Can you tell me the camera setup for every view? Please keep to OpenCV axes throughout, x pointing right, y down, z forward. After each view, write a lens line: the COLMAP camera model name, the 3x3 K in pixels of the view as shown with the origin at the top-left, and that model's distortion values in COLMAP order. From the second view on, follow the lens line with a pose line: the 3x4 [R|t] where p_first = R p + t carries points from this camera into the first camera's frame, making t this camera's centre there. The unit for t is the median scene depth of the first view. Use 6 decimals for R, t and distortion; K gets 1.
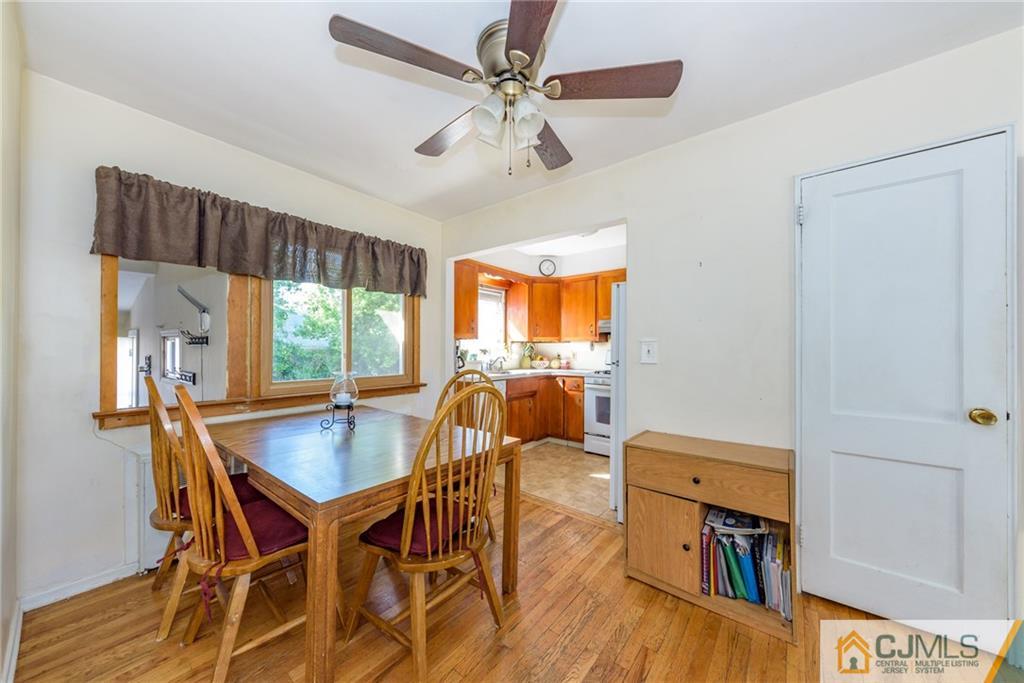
lens RADIAL K [[349.1, 0, 517.8], [0, 349.1, 345.7], [0, 0, 1]] dist [0.009063, -0.000563]
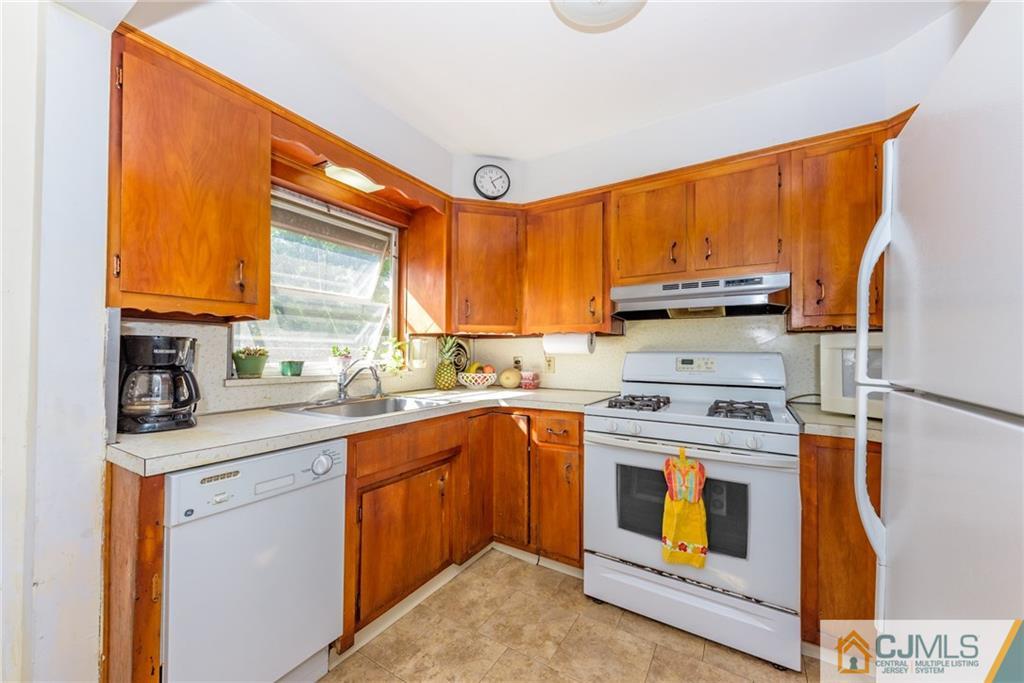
lens RADIAL K [[349.1, 0, 527.0], [0, 349.1, 347.9], [0, 0, 1]] dist [0.009063, -0.000563]
pose [[0.972518, 0.008105, 0.232688, 0.021329], [-0.007614, 0.999966, -0.003008, 0.009167], [-0.232704, 0.001154, 0.972547, 0.541692]]
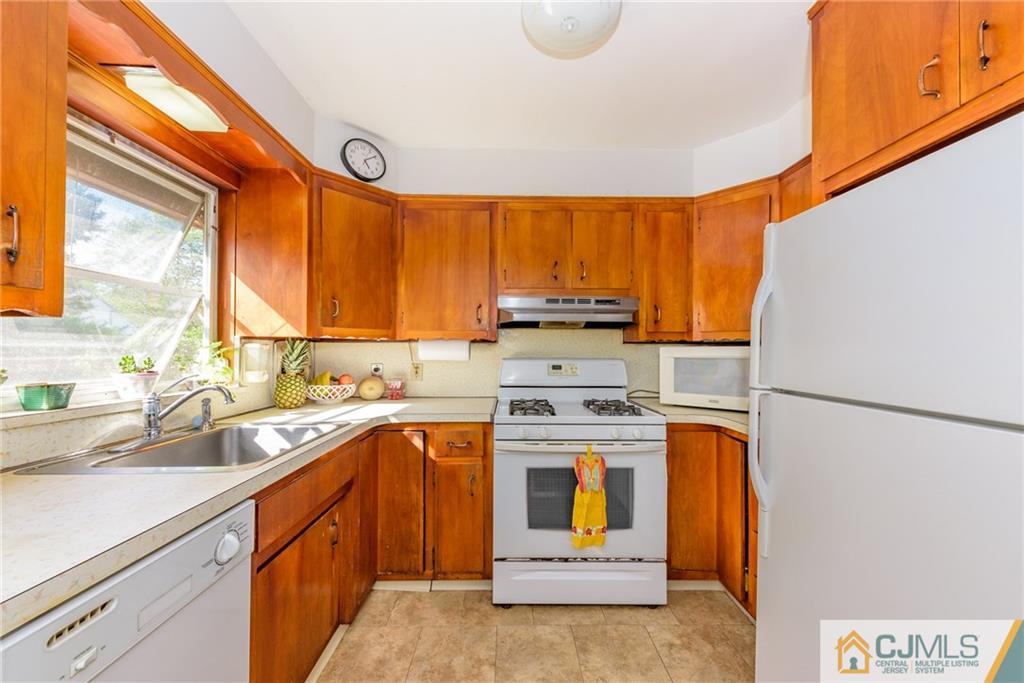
lens RADIAL K [[349.1, 0, 509.6], [0, 349.1, 348.7], [0, 0, 1]] dist [0.009063, -0.000563]
pose [[0.733471, 0.010943, 0.679632, -0.074519], [-0.010865, 0.999931, -0.004374, -0.000156], [-0.679634, -0.004176, 0.733540, 0.607214]]
